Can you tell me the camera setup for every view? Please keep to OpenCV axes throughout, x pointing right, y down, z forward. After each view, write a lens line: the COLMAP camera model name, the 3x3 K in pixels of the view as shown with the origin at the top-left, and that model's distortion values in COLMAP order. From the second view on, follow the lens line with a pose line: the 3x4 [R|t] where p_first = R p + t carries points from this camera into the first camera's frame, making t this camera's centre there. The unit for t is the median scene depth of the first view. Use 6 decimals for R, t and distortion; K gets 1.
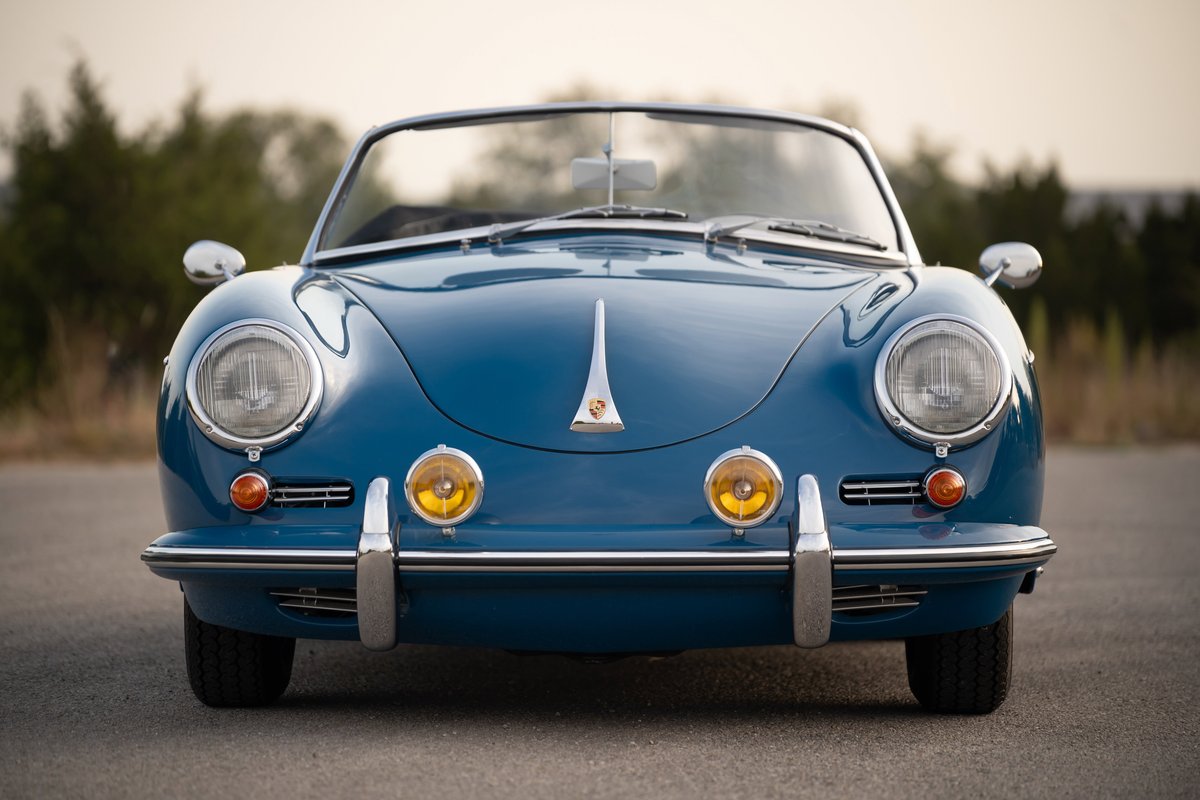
lens RADIAL K [[5516.3, 0, 600.0], [0, 5516.3, 400.0], [0, 0, 1]] dist [0.293884, -0.542548]
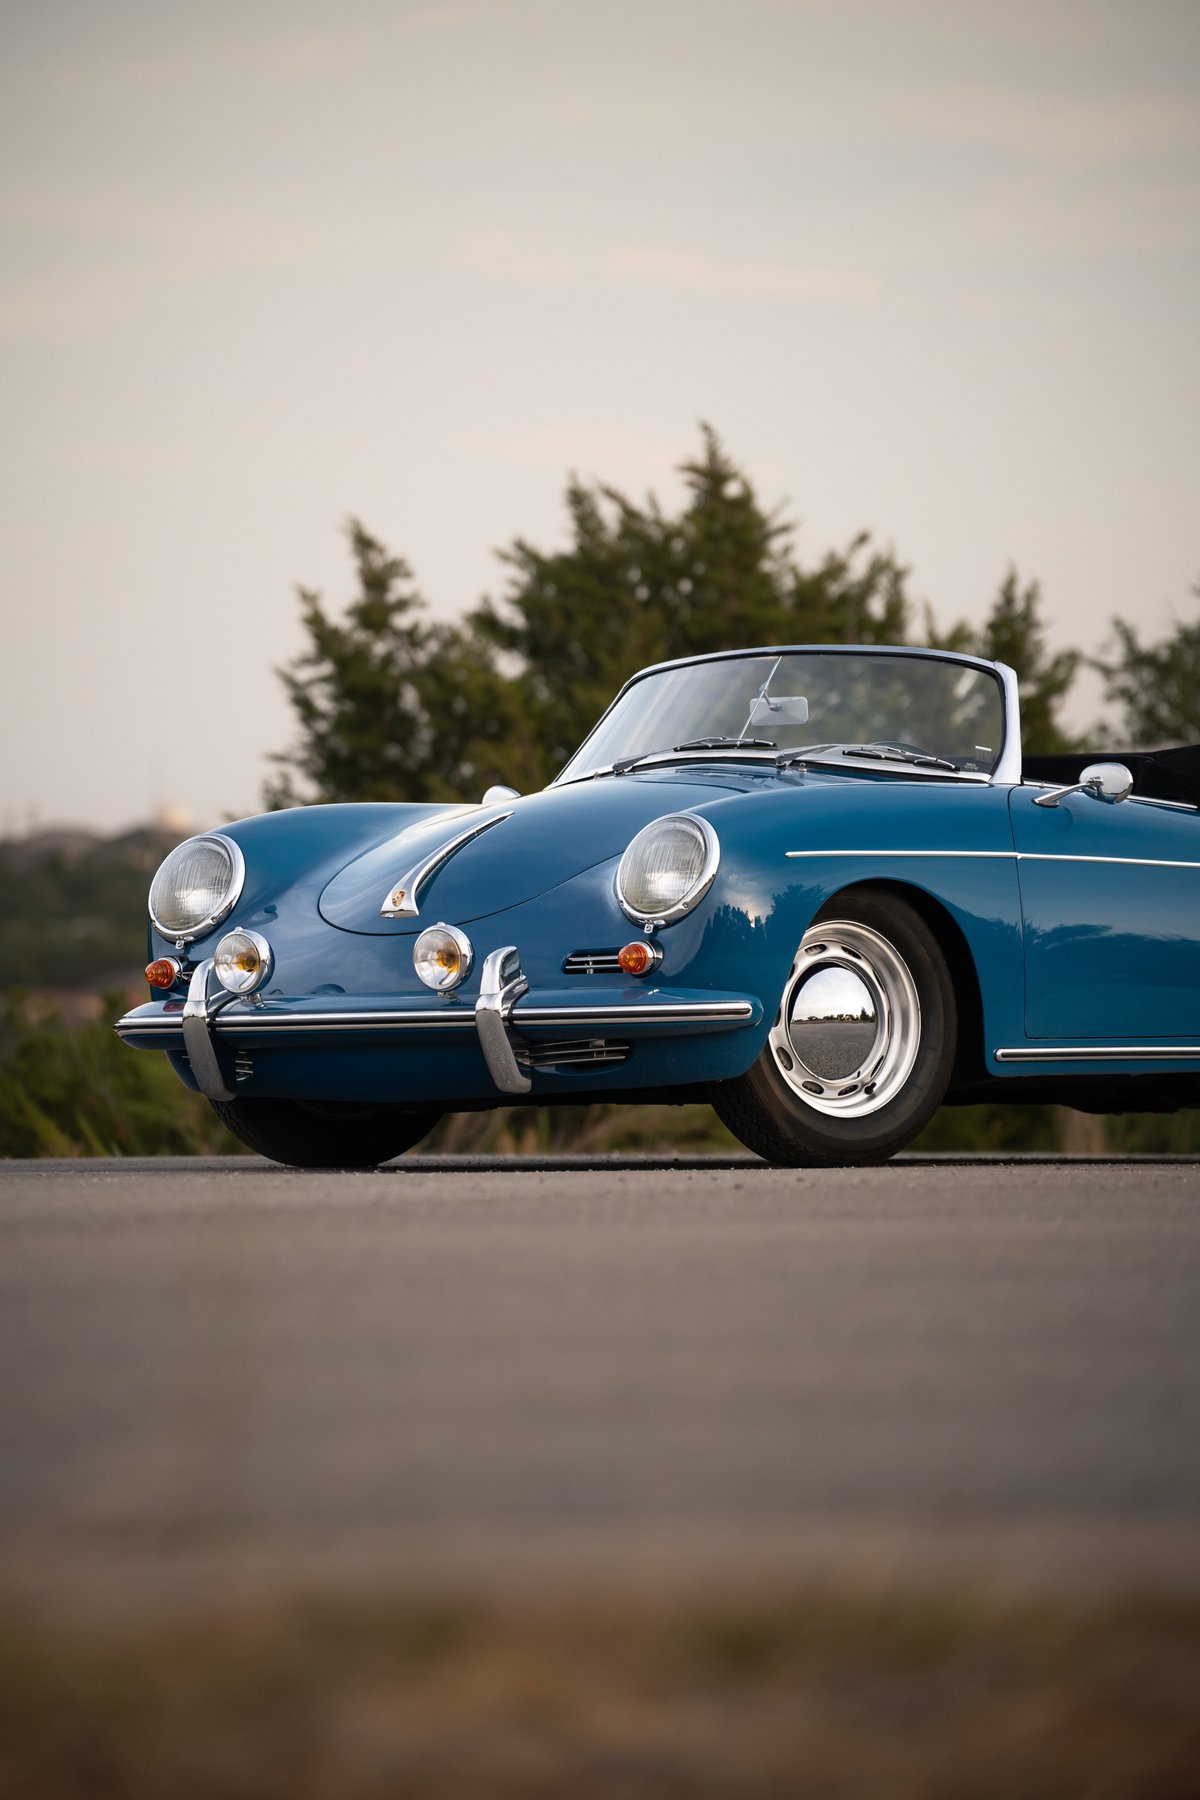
lens RADIAL K [[7614.1, 0, 600.0], [0, 7614.1, 900.0], [0, 0, 1]] dist [2.309445, 15.511811]
pose [[0.836248, -0.022737, -0.547879, 0.937324], [-0.000129, 0.999132, -0.041661, 0.070541], [0.548351, 0.034910, 0.835519, -0.352278]]
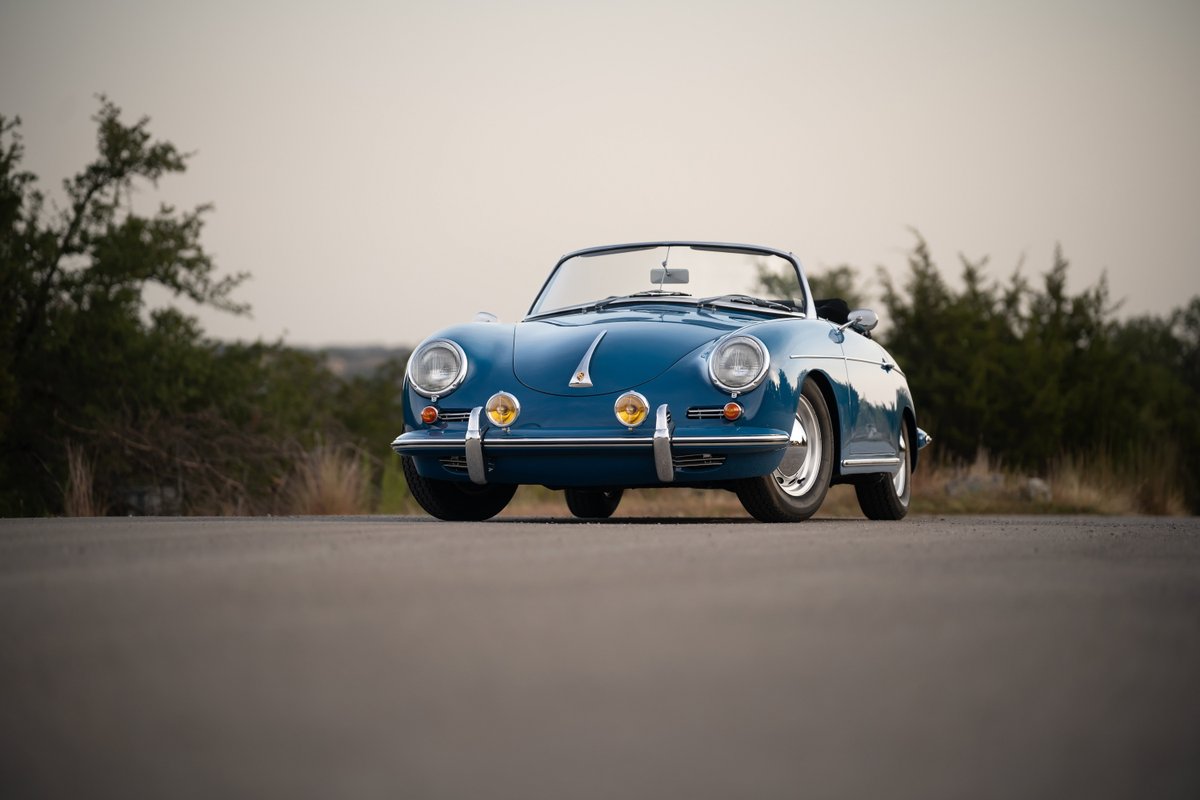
lens RADIAL K [[5076.1, 0, 600.0], [0, 5076.1, 400.0], [0, 0, 1]] dist [2.309445, 15.511811]
pose [[0.972969, -0.004818, -0.230887, 0.478114], [-0.002658, 0.999483, -0.032057, 0.076345], [0.230922, 0.031804, 0.972452, -0.983193]]
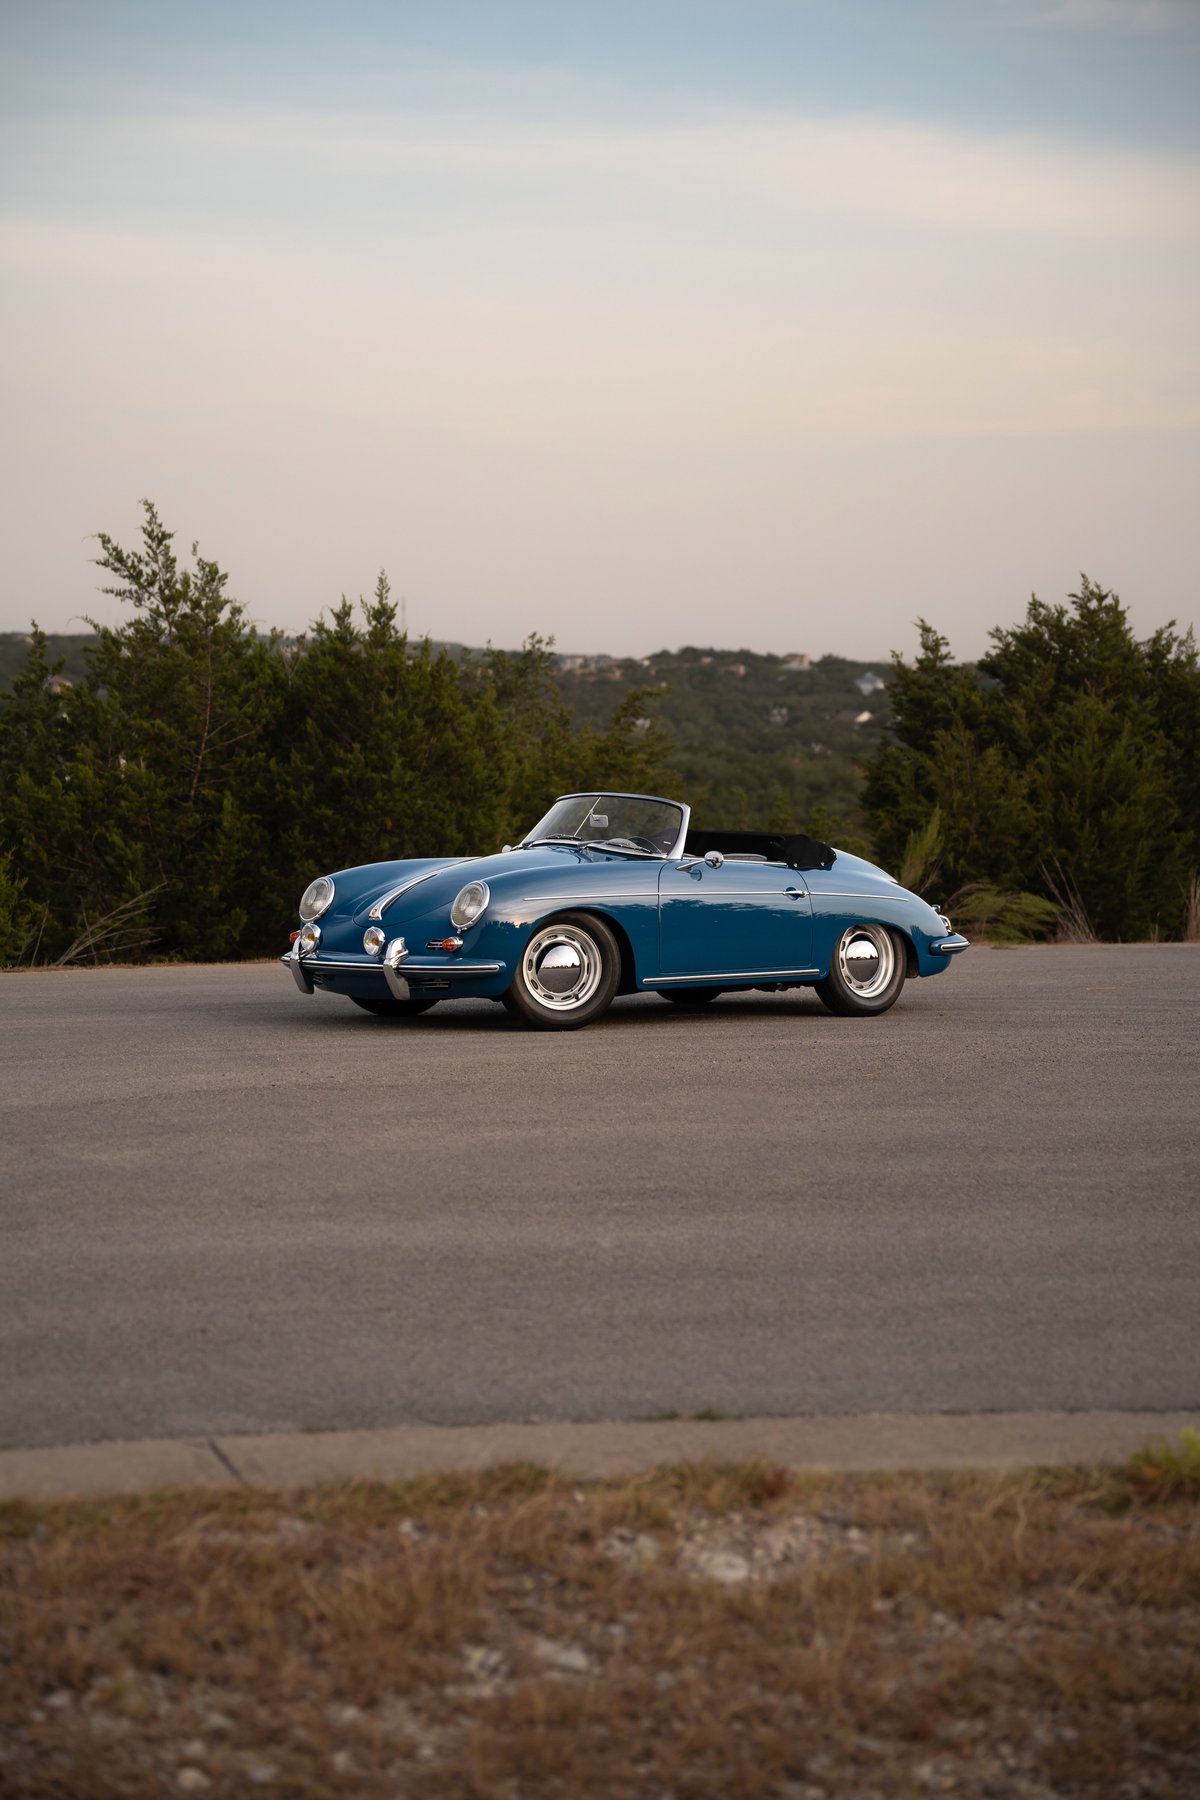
lens RADIAL K [[3571.0, 0, 600.0], [0, 3571.0, 900.0], [0, 0, 1]] dist [0.497358, 0.020904]
pose [[0.679405, 0.025967, -0.733304, 1.402970], [-0.018752, 0.999662, 0.018026, -0.039149], [0.733524, 0.001503, 0.679662, -0.147066]]
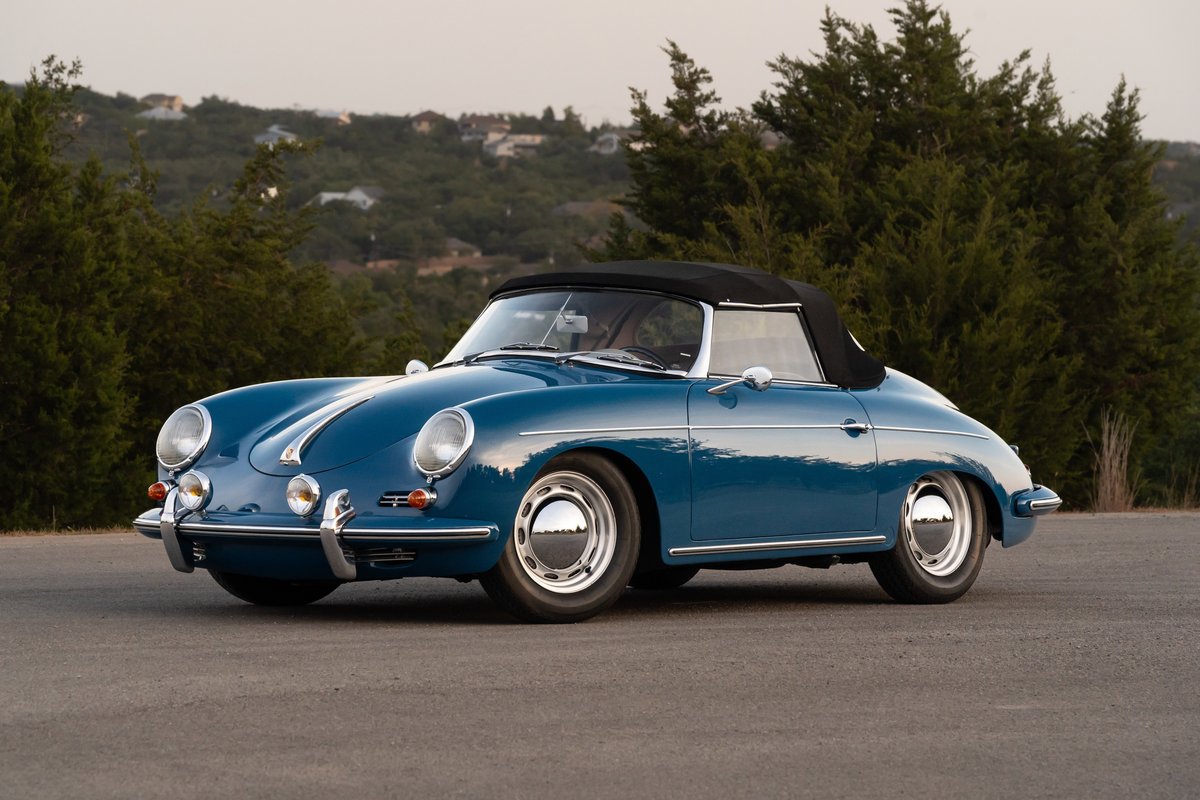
lens RADIAL K [[5516.3, 0, 600.0], [0, 5516.3, 400.0], [0, 0, 1]] dist [0.293884, -0.542548]
pose [[0.773711, 0.015582, -0.633348, 1.306230], [-0.018630, 0.999825, 0.001840, -0.022639], [0.633265, 0.010375, 0.773865, -0.427319]]
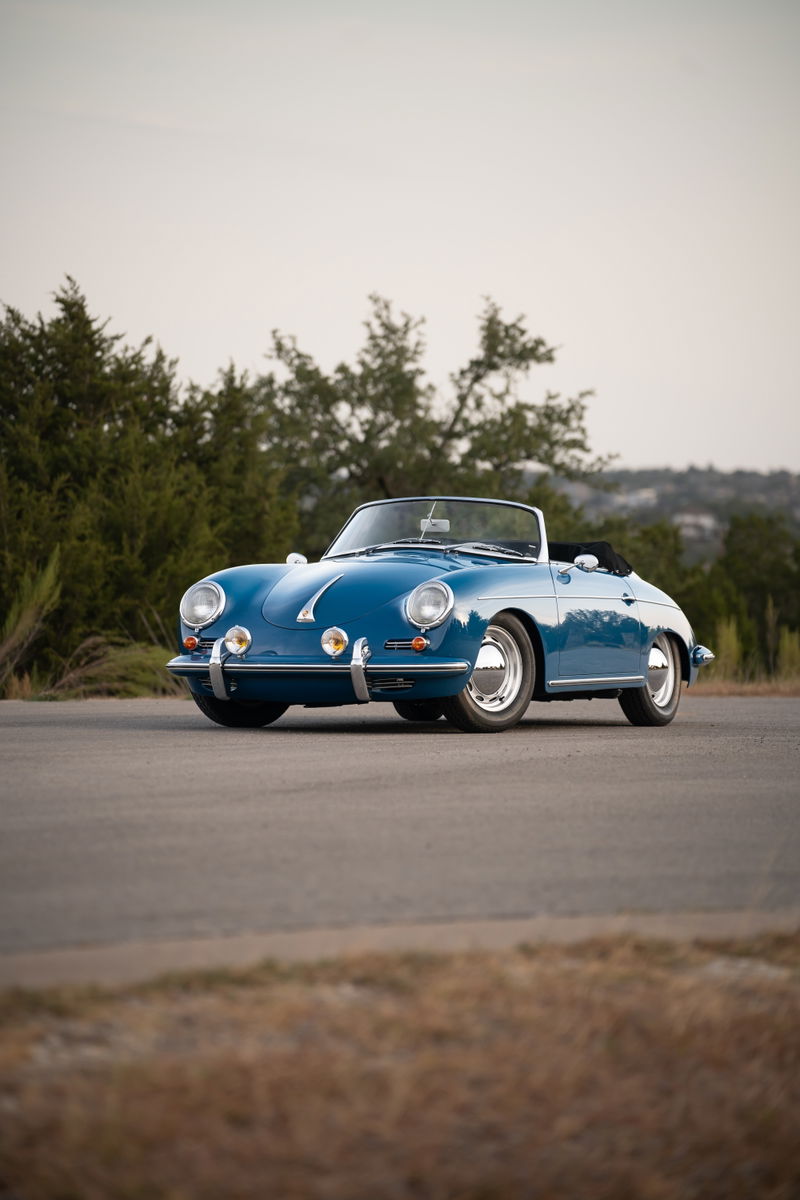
lens RADIAL K [[5076.1, 0, 400.0], [0, 5076.1, 600.0], [0, 0, 1]] dist [2.309445, 15.511811]
pose [[0.912300, 0.006445, -0.409472, 1.070634], [-0.014258, 0.999770, -0.016031, 0.034417], [0.409274, 0.020464, 0.912182, -1.273595]]
